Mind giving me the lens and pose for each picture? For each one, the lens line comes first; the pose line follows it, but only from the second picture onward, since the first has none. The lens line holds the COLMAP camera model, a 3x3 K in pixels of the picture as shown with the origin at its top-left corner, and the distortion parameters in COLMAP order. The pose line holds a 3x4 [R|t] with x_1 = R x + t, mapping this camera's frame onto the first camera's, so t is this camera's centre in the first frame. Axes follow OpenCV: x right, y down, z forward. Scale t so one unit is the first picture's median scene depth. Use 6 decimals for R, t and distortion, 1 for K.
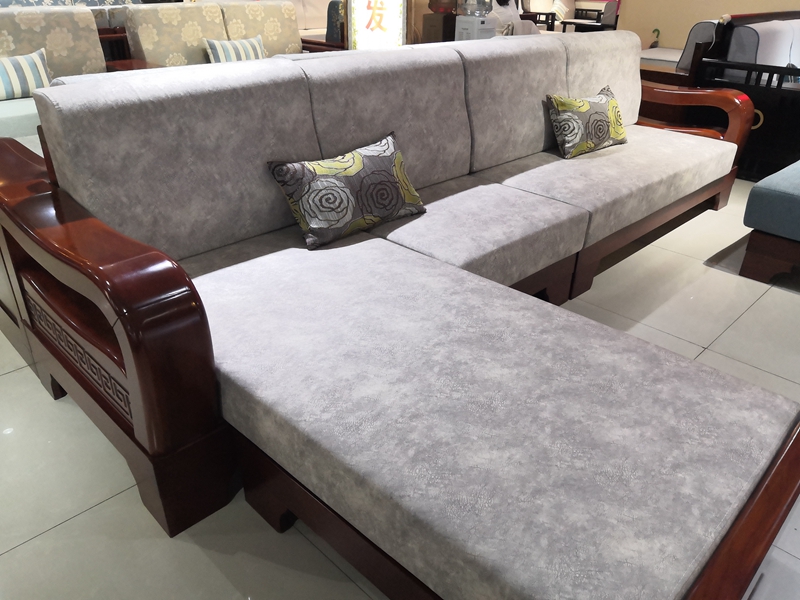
lens RADIAL K [[640.7, 0, 400.0], [0, 640.7, 300.0], [0, 0, 1]] dist [0.076601, -0.000944]
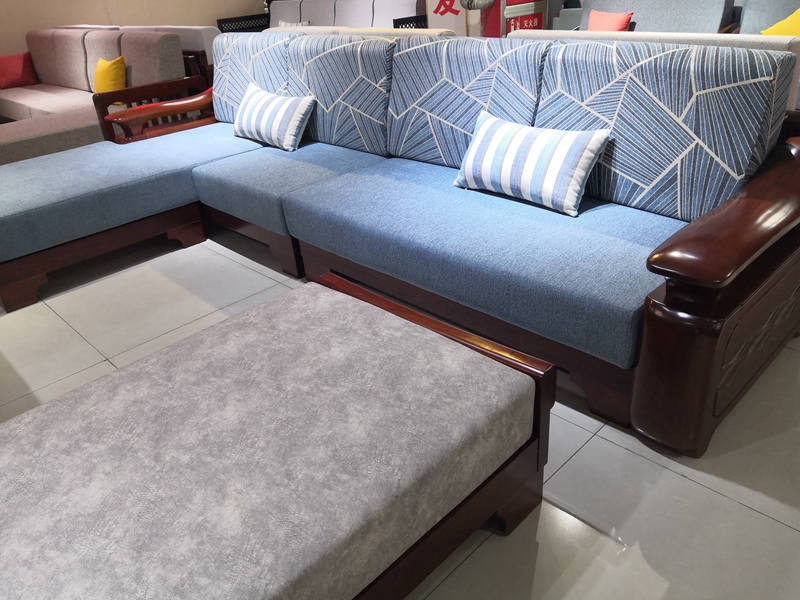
lens RADIAL K [[617.2, 0, 405.7], [0, 617.2, 295.4], [0, 0, 1]] dist [-0.003006, -0.005834]
pose [[0.005867, -0.496057, 0.868270, -0.526465], [0.524692, 0.740687, 0.419621, -0.252106], [-0.851272, 0.453113, 0.264623, 0.425401]]
